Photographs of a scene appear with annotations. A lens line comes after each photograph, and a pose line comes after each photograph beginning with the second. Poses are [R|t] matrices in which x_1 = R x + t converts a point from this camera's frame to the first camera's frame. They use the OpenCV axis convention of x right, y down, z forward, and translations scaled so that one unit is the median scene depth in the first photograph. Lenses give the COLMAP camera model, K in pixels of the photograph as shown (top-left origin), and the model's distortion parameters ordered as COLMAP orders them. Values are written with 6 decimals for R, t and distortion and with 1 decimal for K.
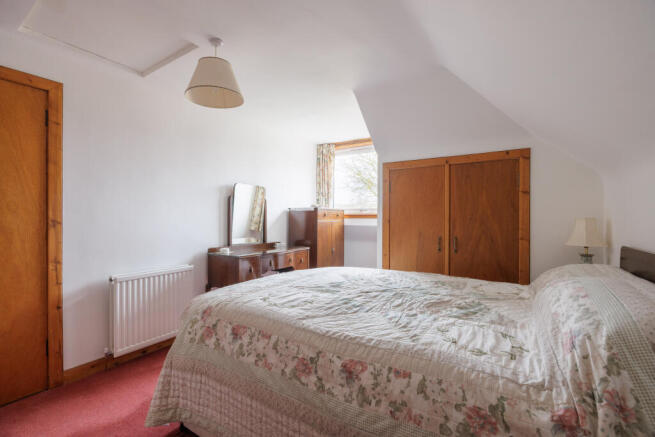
lens RADIAL K [[288.3, 0, 327.0], [0, 288.3, 218.9], [0, 0, 1]] dist [-0.015072, 0.001083]
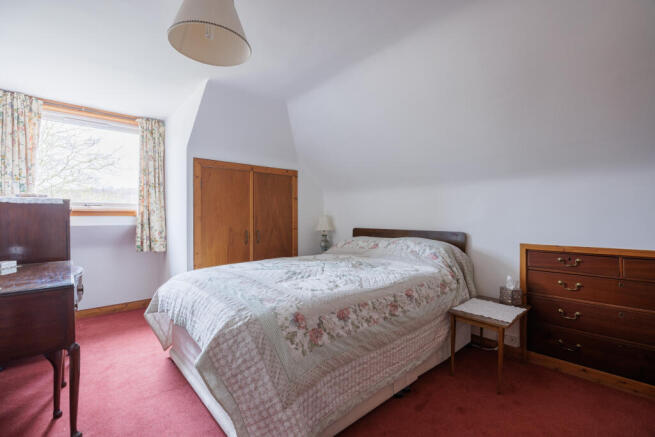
lens RADIAL K [[288.3, 0, 326.9], [0, 288.3, 218.1], [0, 0, 1]] dist [-0.015072, 0.001083]
pose [[0.273690, -0.009583, 0.961770, -0.716200], [0.004000, 0.999953, 0.008825, 0.000517], [-0.961810, 0.001432, 0.273716, 0.380527]]
